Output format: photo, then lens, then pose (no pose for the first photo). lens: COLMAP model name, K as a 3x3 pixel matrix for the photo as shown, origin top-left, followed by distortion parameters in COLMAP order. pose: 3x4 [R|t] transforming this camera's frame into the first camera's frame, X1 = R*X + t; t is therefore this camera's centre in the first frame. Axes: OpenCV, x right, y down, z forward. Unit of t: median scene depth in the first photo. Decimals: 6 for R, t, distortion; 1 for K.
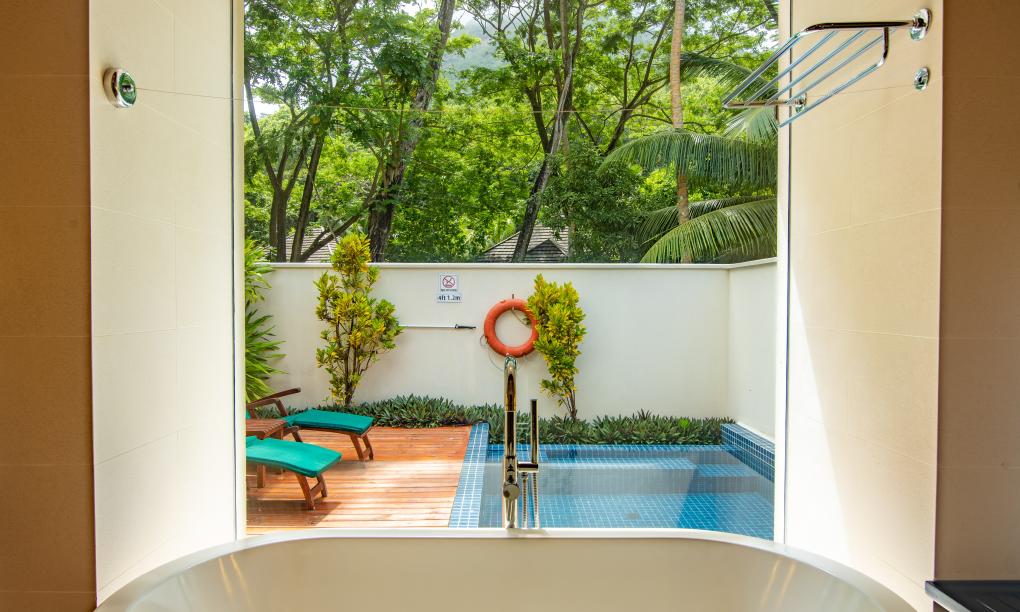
lens RADIAL K [[631.5, 0, 510.0], [0, 631.5, 306.0], [0, 0, 1]] dist [0.004457, 0.000812]
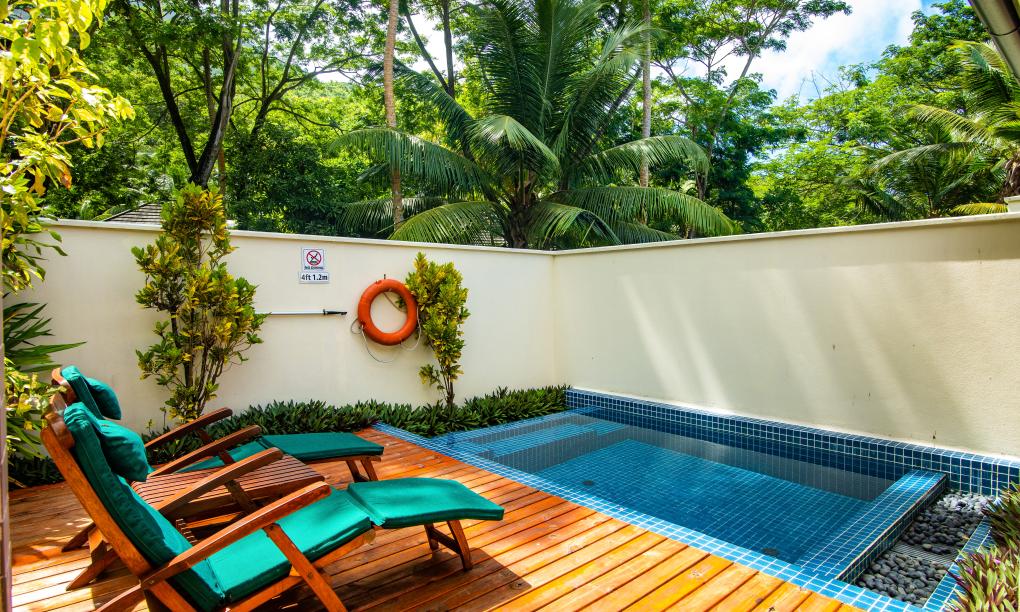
lens RADIAL K [[557.9, 0, 510.0], [0, 557.9, 306.0], [0, 0, 1]] dist [-0.000241, 0.000410]
pose [[0.755553, -0.021867, 0.654723, -0.382785], [0.015168, 0.999759, 0.015887, 0.016619], [-0.654912, -0.002072, 0.755702, 0.294729]]
